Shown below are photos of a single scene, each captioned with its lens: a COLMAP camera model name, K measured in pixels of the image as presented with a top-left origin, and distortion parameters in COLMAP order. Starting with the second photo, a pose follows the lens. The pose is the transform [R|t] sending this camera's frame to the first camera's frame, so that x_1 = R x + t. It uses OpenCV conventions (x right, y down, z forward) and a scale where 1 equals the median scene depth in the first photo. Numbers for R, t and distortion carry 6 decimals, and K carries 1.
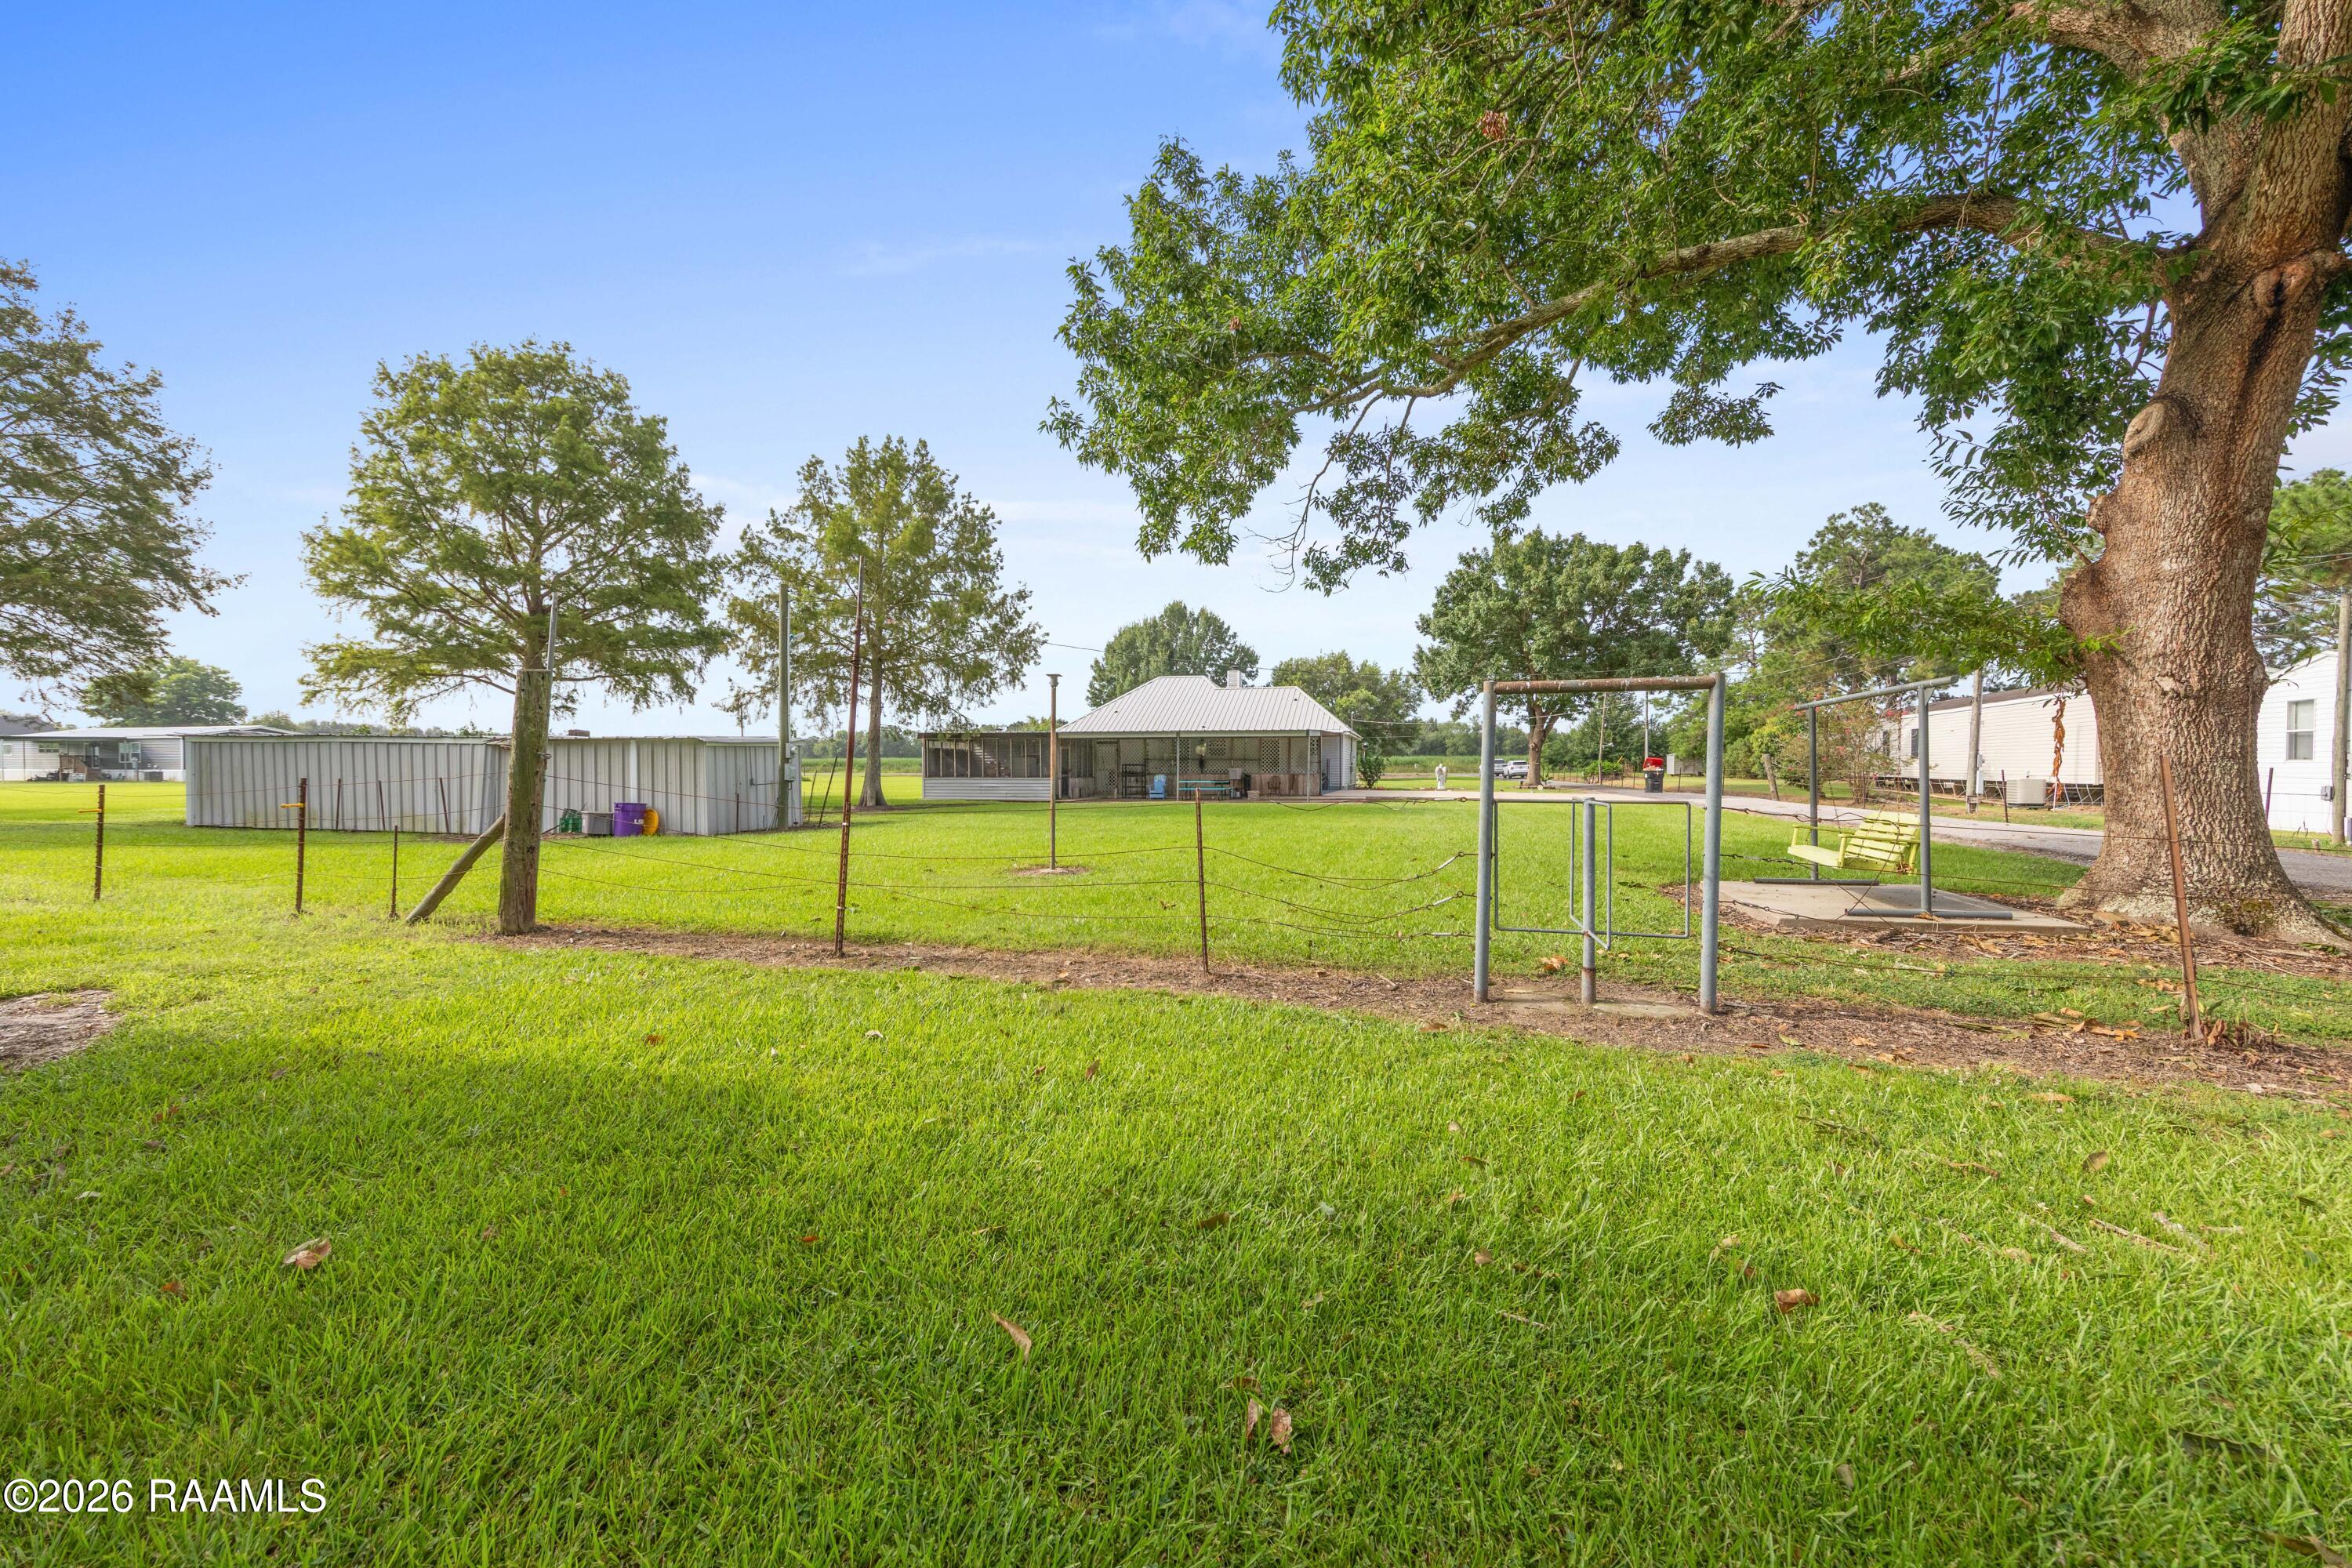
lens RADIAL K [[851.2, 0, 1168.6], [0, 851.2, 785.1], [0, 0, 1]] dist [0.003499, -0.000352]
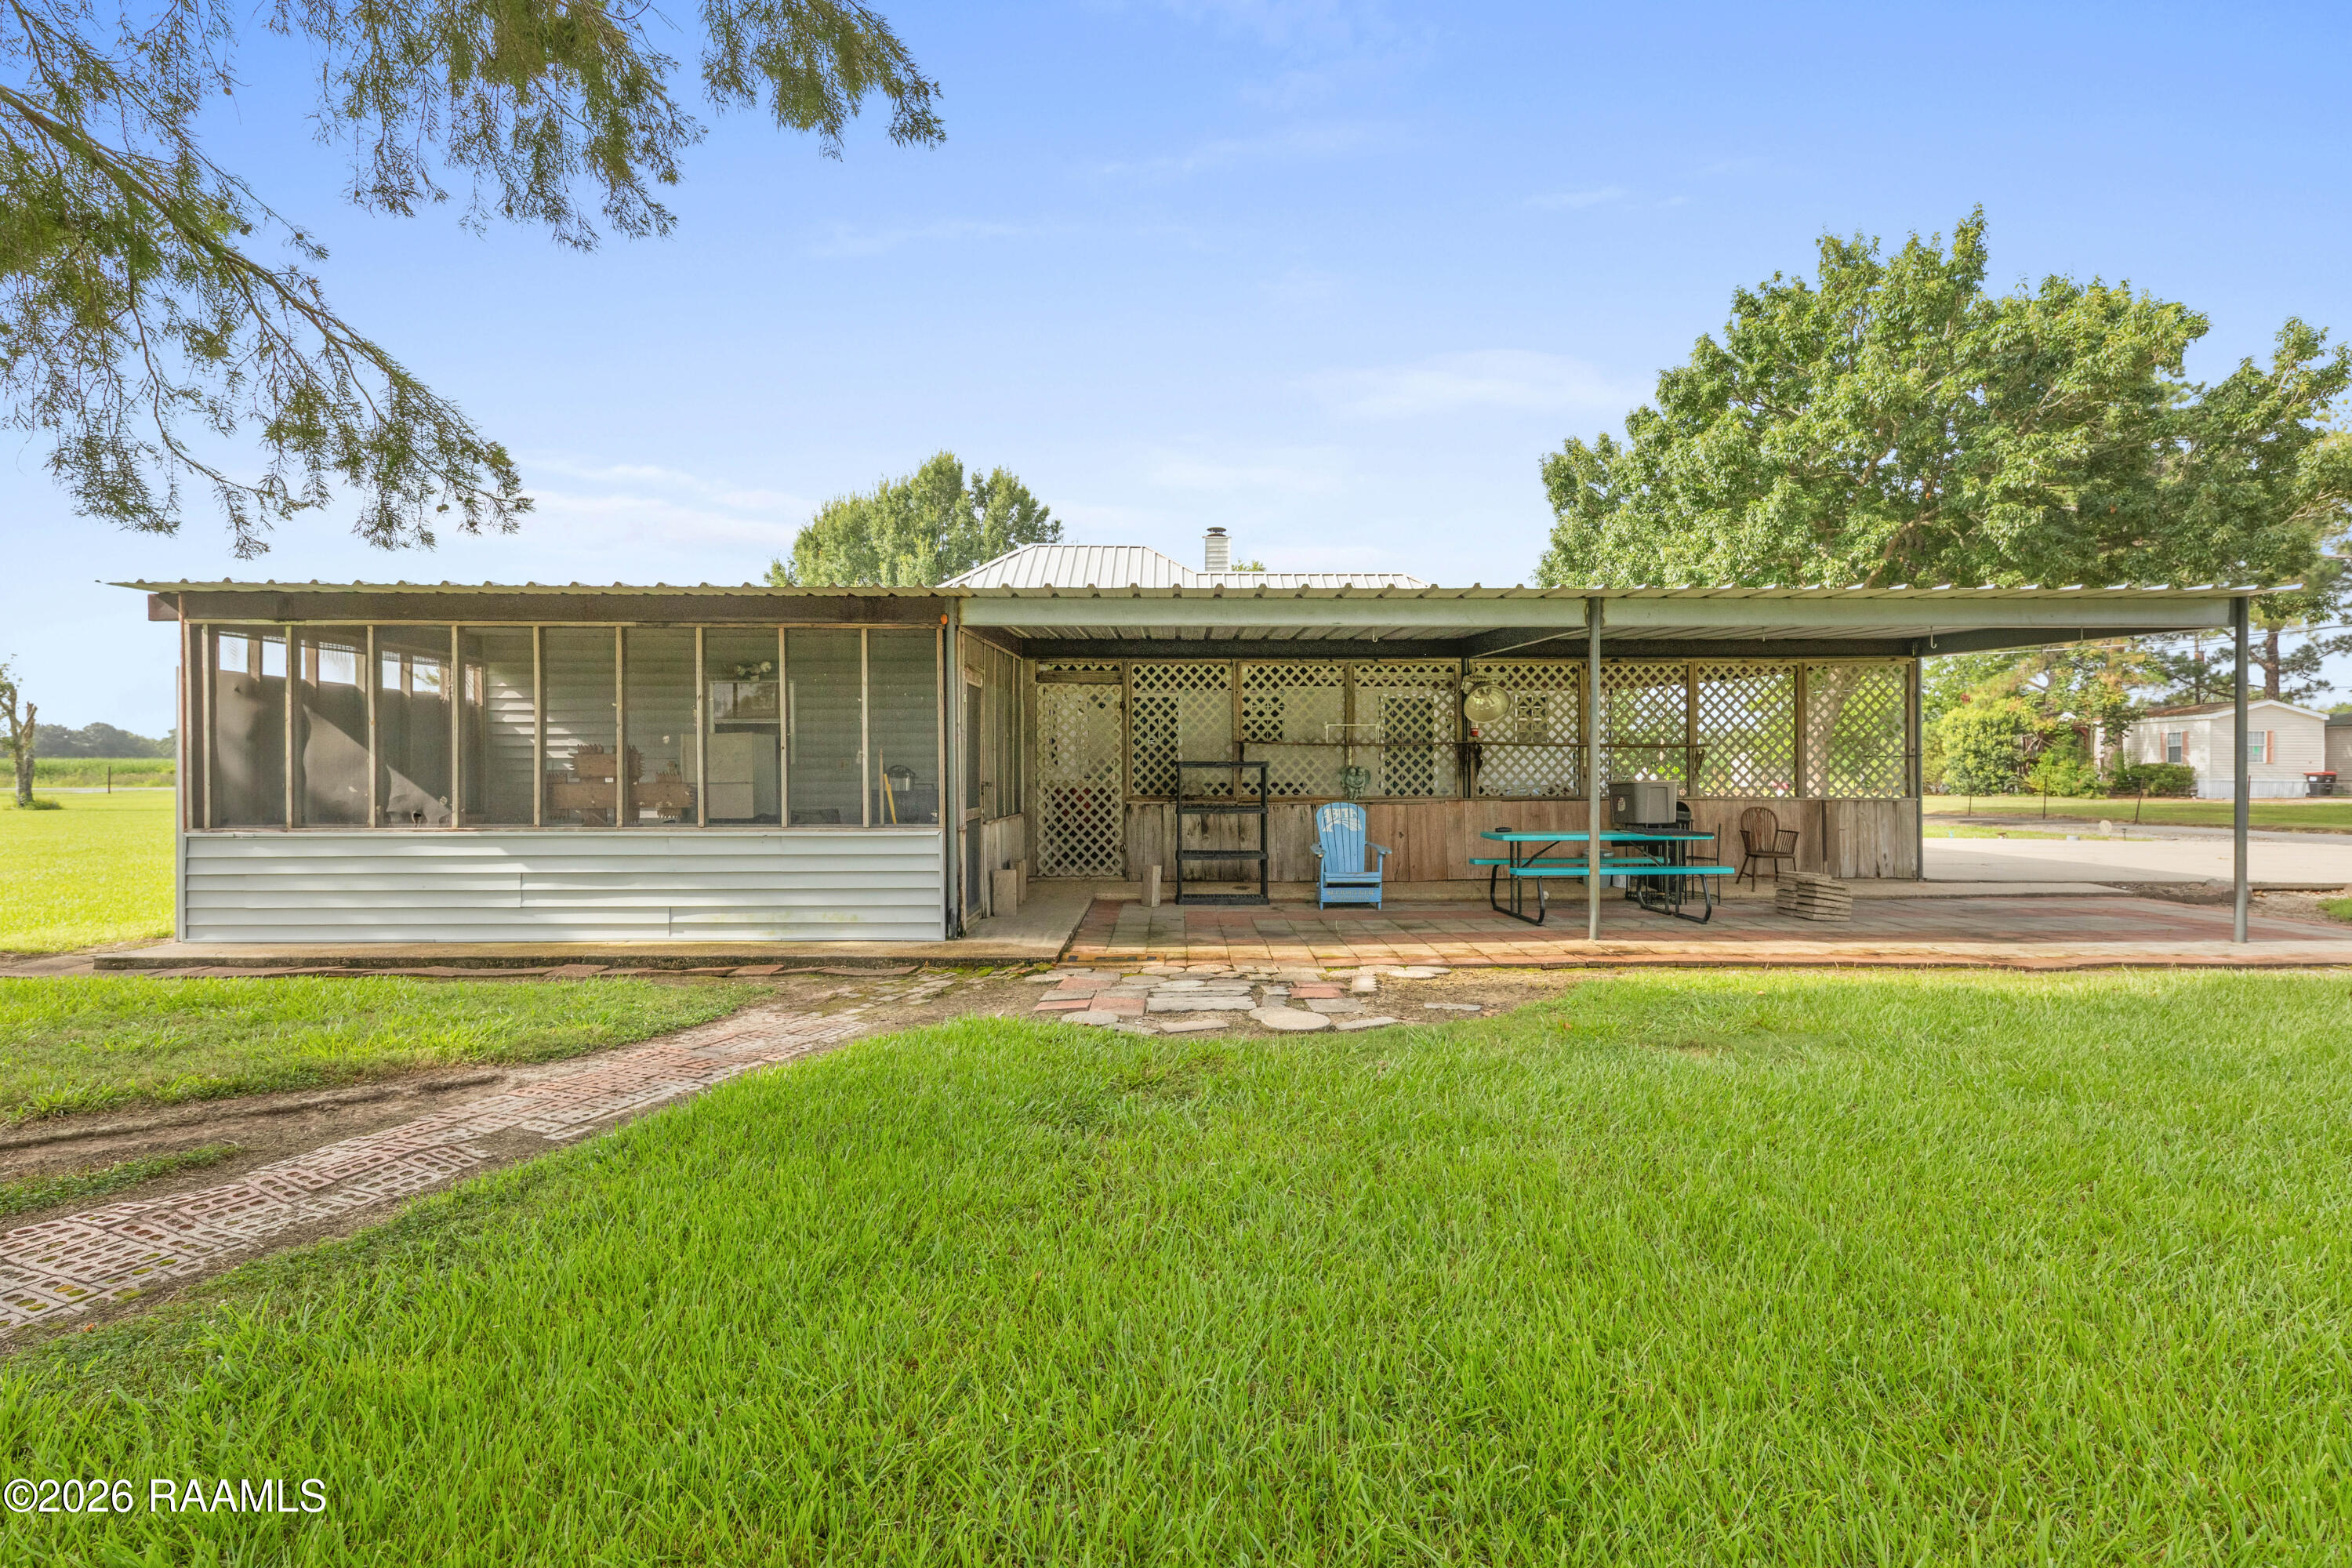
lens RADIAL K [[1159.2, 0, 1179.7], [0, 1159.2, 776.0], [0, 0, 1]] dist [0.007130, -0.002253]
pose [[0.955245, -0.003866, 0.295789, -0.202975], [0.009649, 0.999790, -0.018094, -0.018856], [-0.295657, 0.020139, 0.955082, 0.909716]]
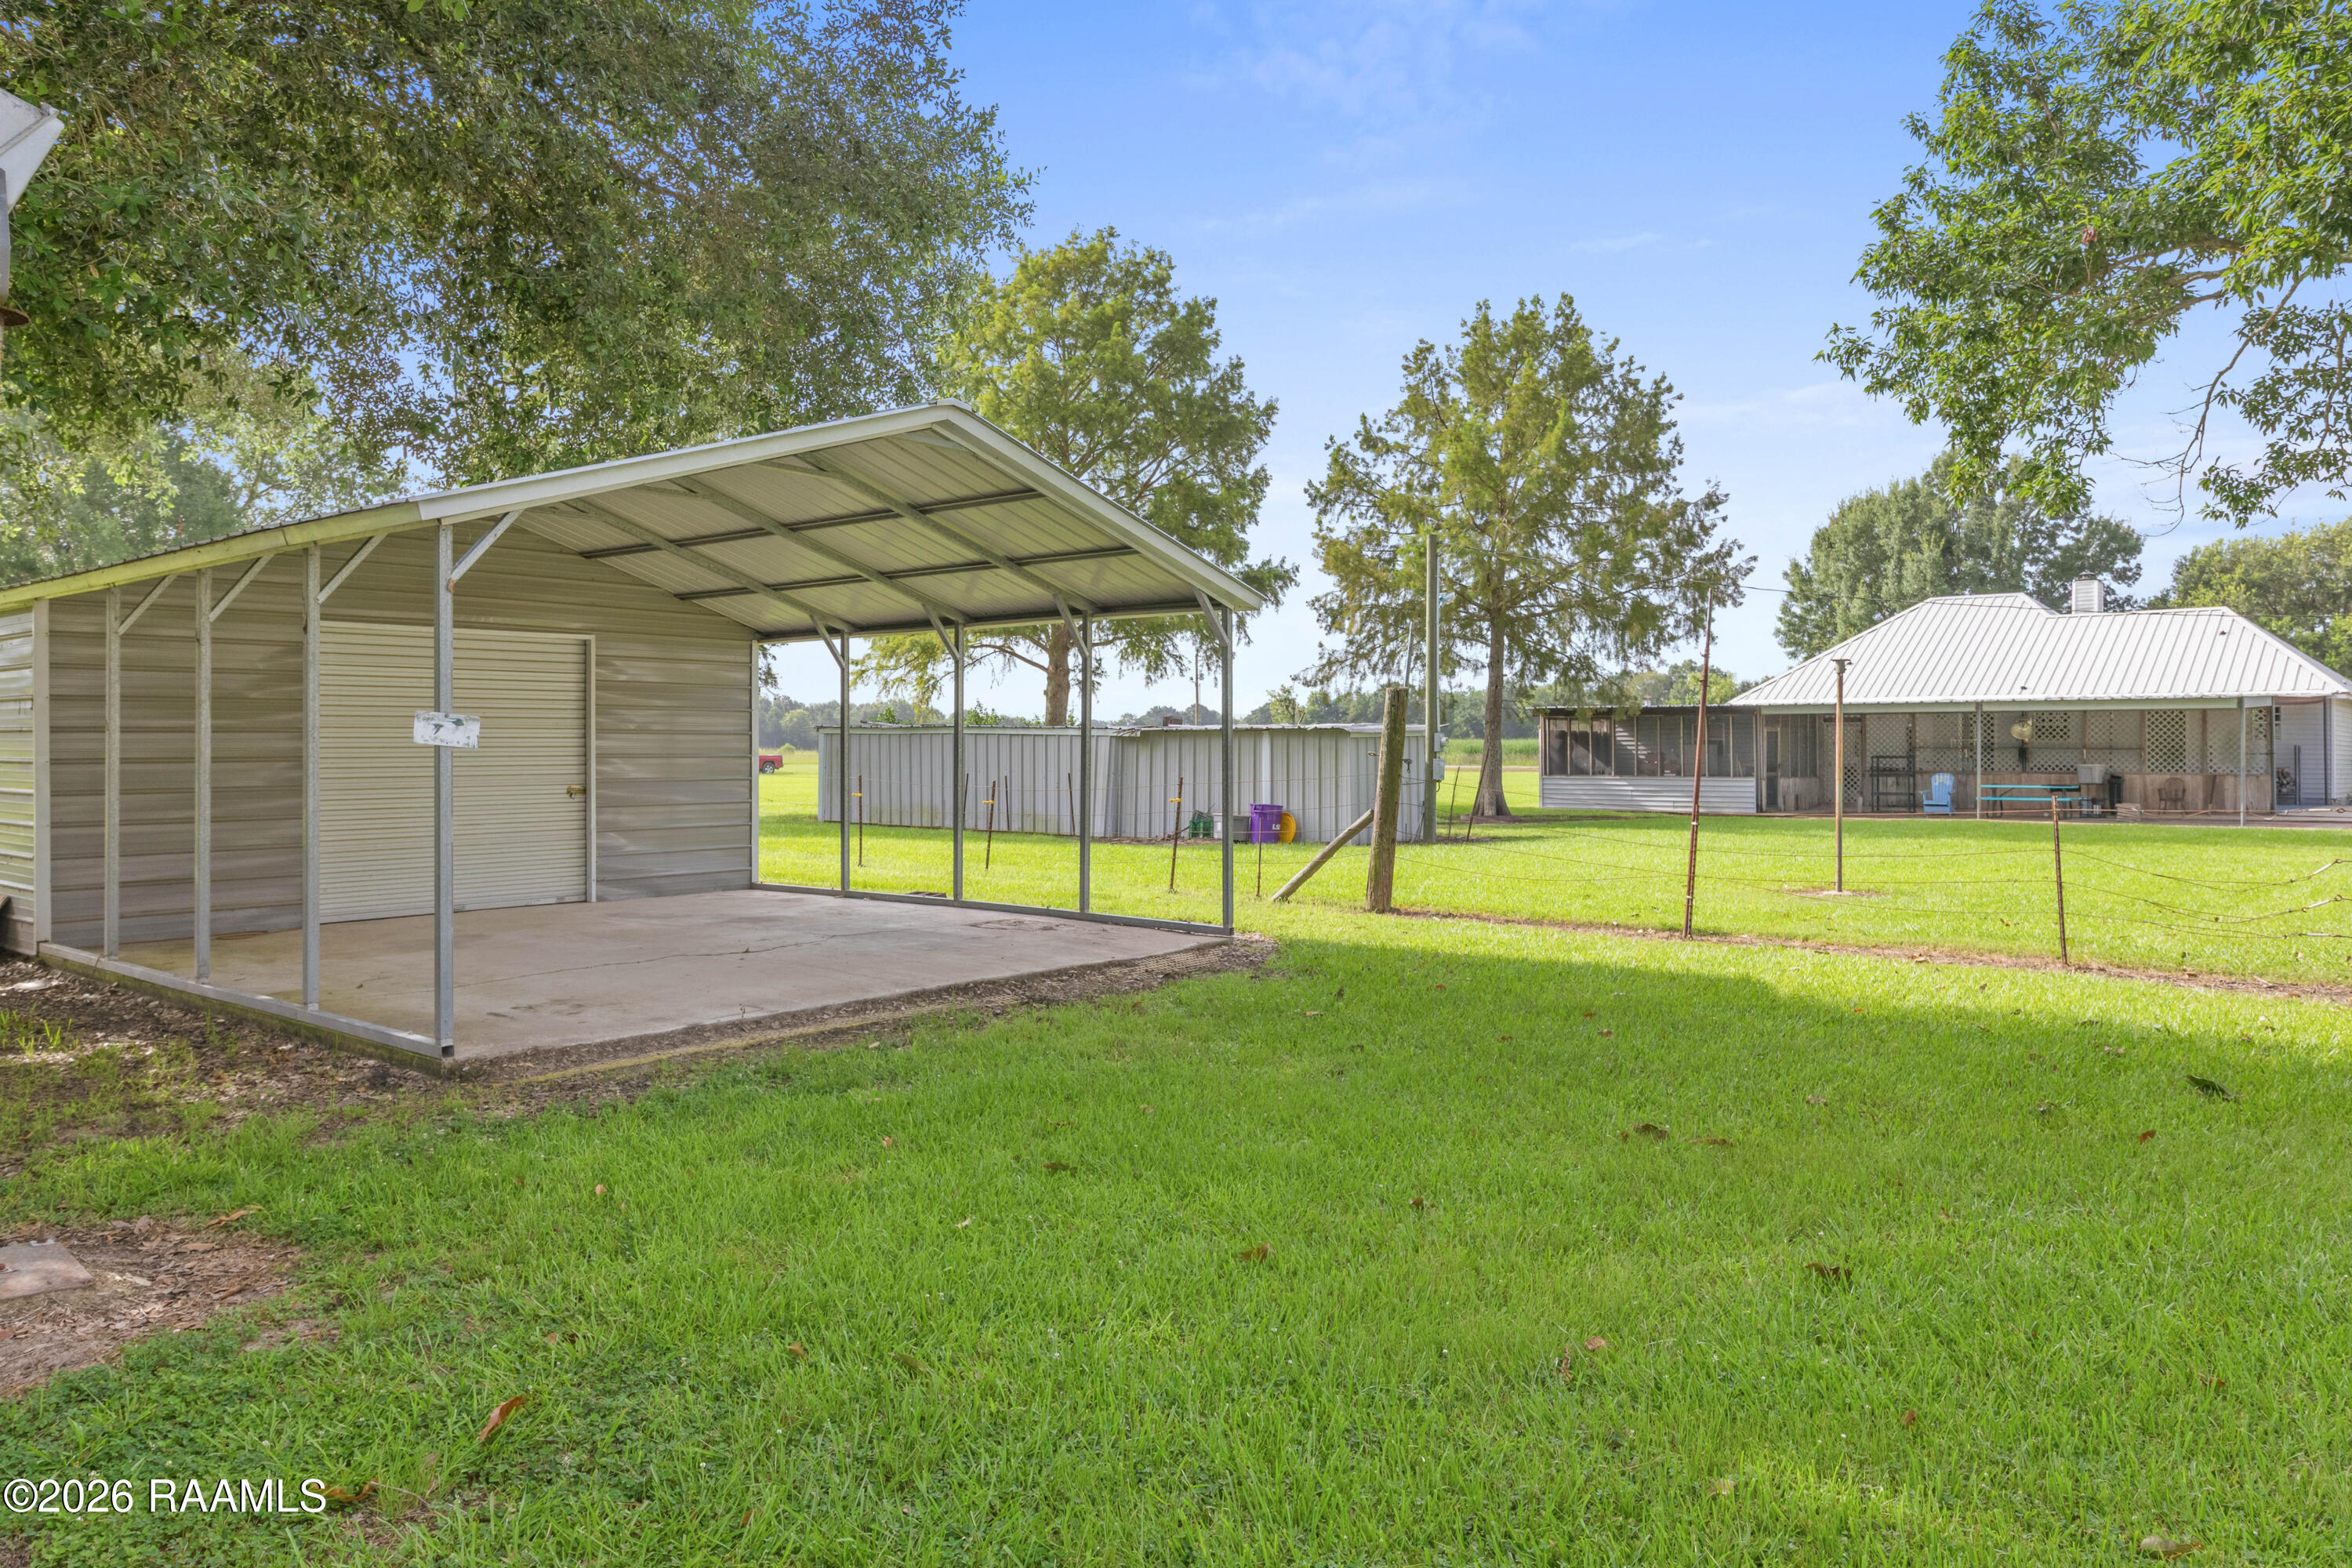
lens RADIAL K [[1562.7, 0, 1152.9], [0, 1562.7, 729.8], [0, 0, 1]] dist [0.008586, -0.006649]
pose [[0.895972, -0.004612, -0.444086, -0.024805], [-0.011392, 0.999378, -0.033363, -0.000346], [0.443964, 0.034952, 0.895363, -0.295955]]
